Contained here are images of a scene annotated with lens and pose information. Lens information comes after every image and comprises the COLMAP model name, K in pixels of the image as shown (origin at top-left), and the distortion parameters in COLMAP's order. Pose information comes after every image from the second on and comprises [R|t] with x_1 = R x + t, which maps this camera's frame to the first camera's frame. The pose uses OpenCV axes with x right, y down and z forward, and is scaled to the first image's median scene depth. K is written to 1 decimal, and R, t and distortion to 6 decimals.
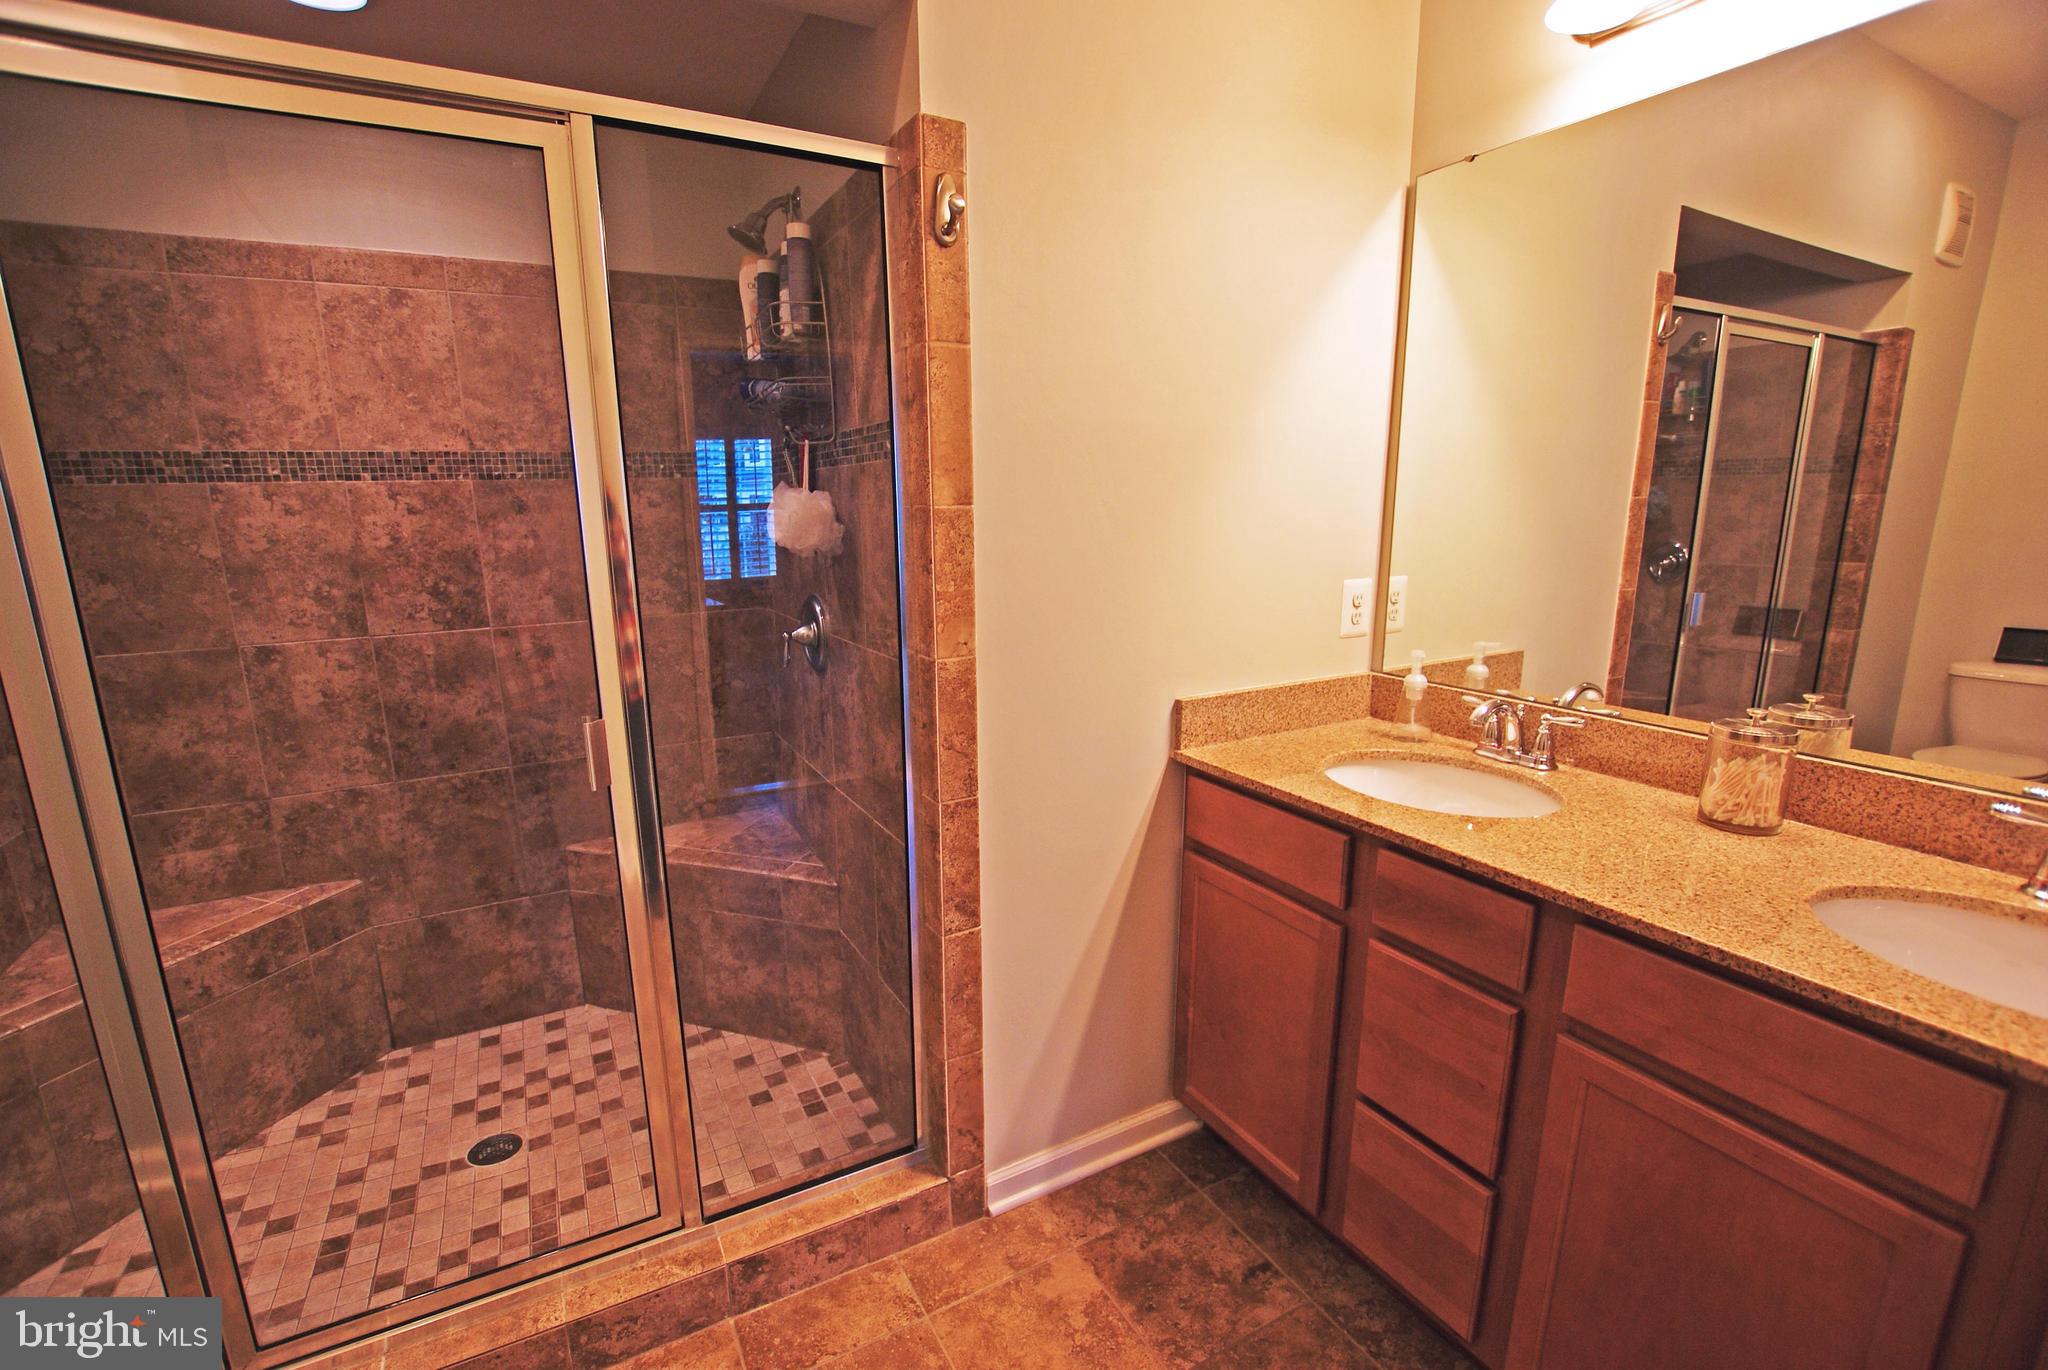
lens RADIAL K [[903.7, 0, 1022.0], [0, 903.7, 686.5], [0, 0, 1]] dist [-0.026881, 0.001612]
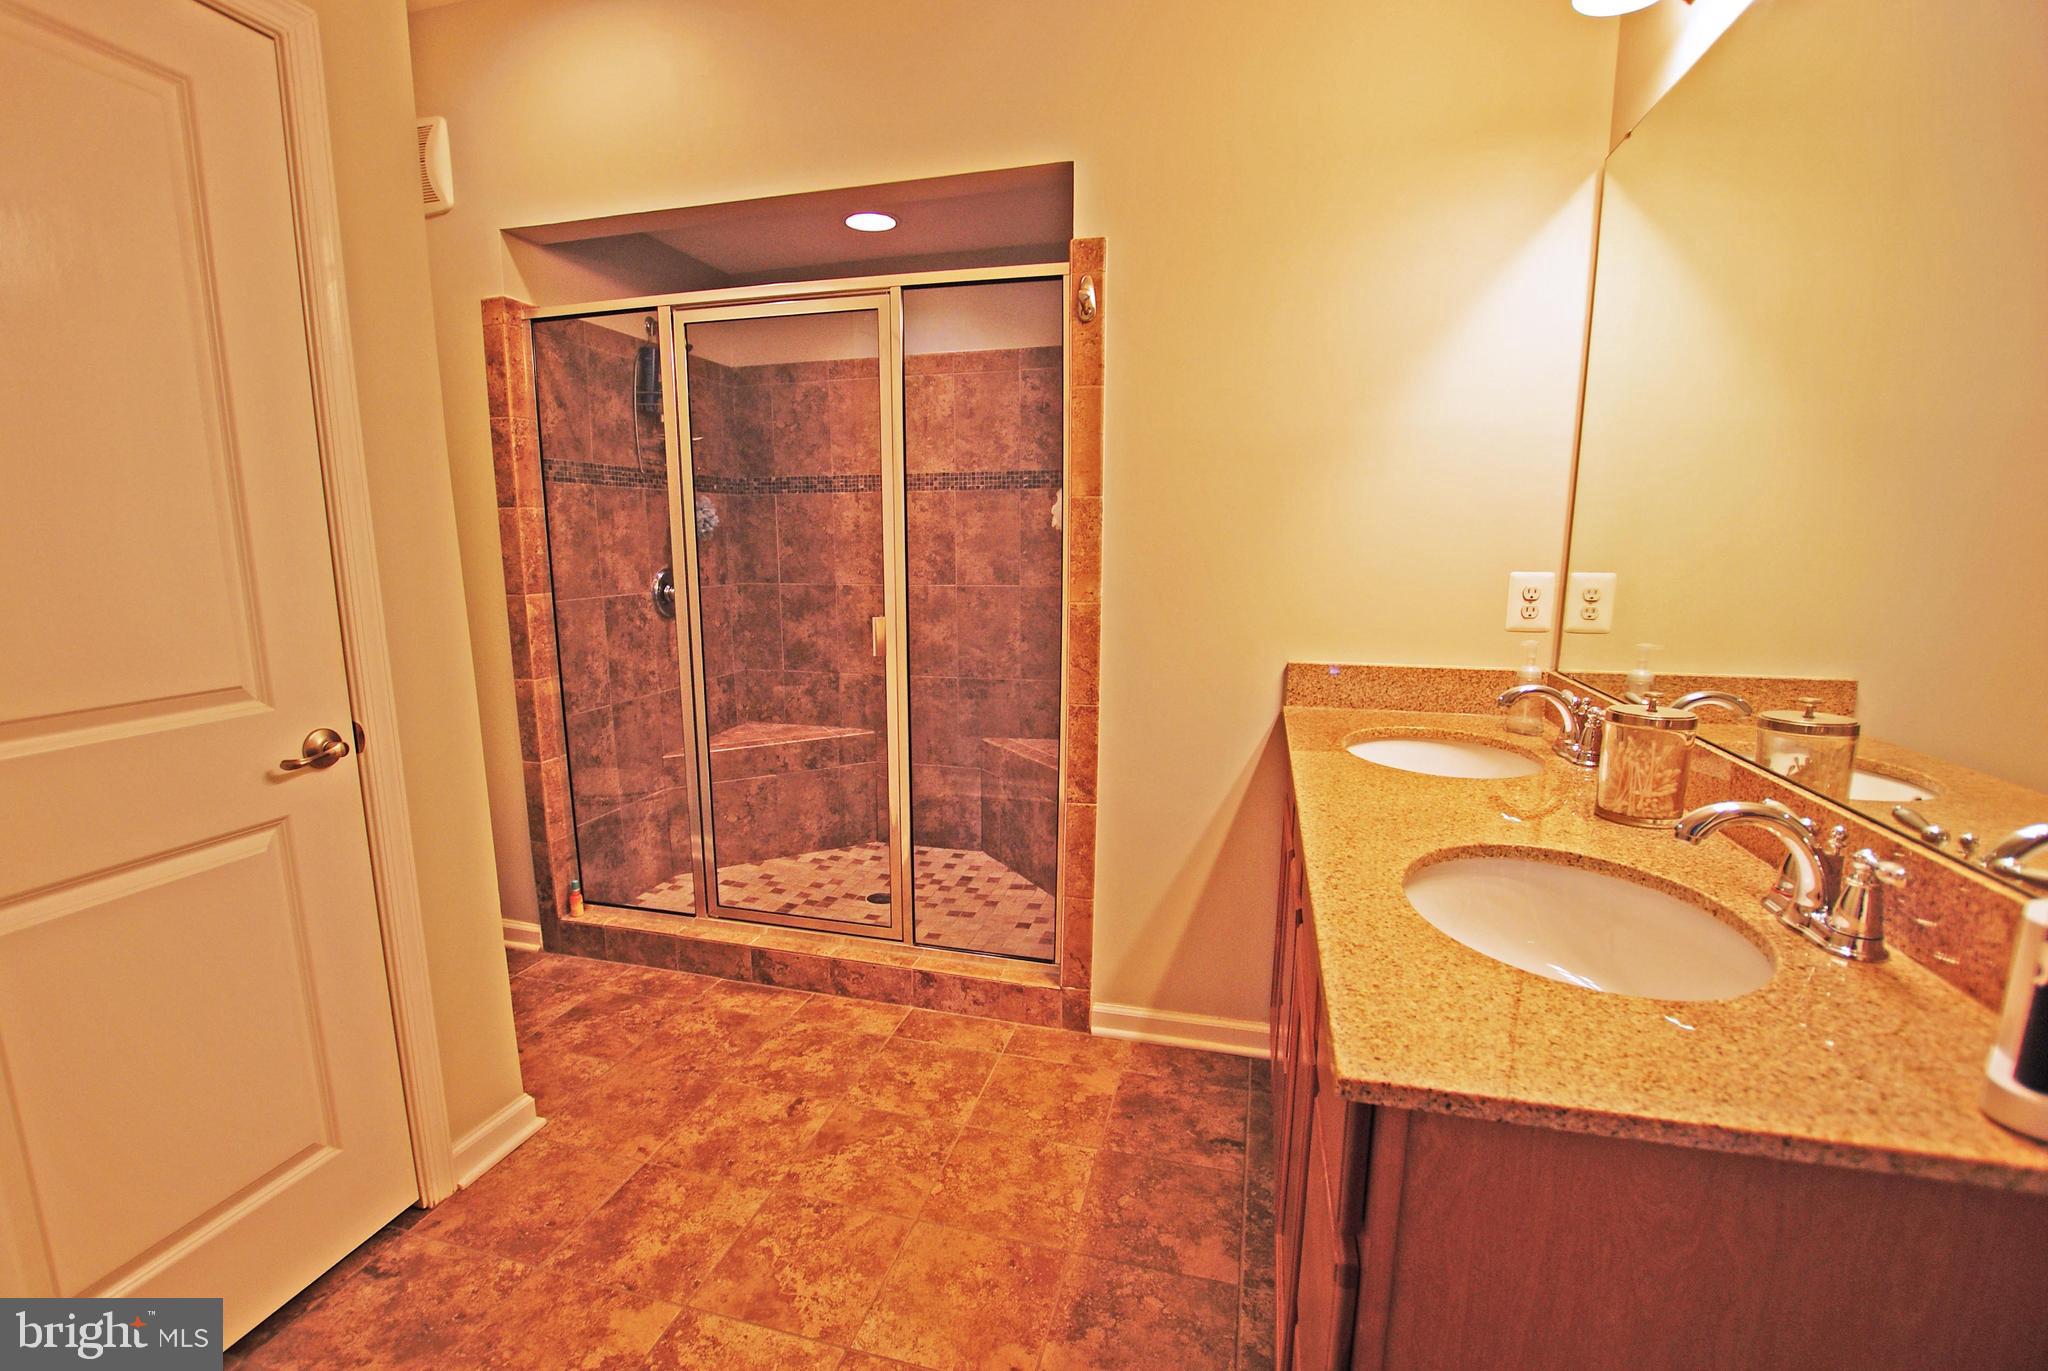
lens RADIAL K [[903.7, 0, 987.4], [0, 903.7, 668.7], [0, 0, 1]] dist [-0.026881, 0.001612]
pose [[0.718990, 0.114584, -0.685510, 0.645359], [-0.146596, 0.989129, 0.011578, 0.061910], [0.679385, 0.092168, 0.727971, -0.106173]]
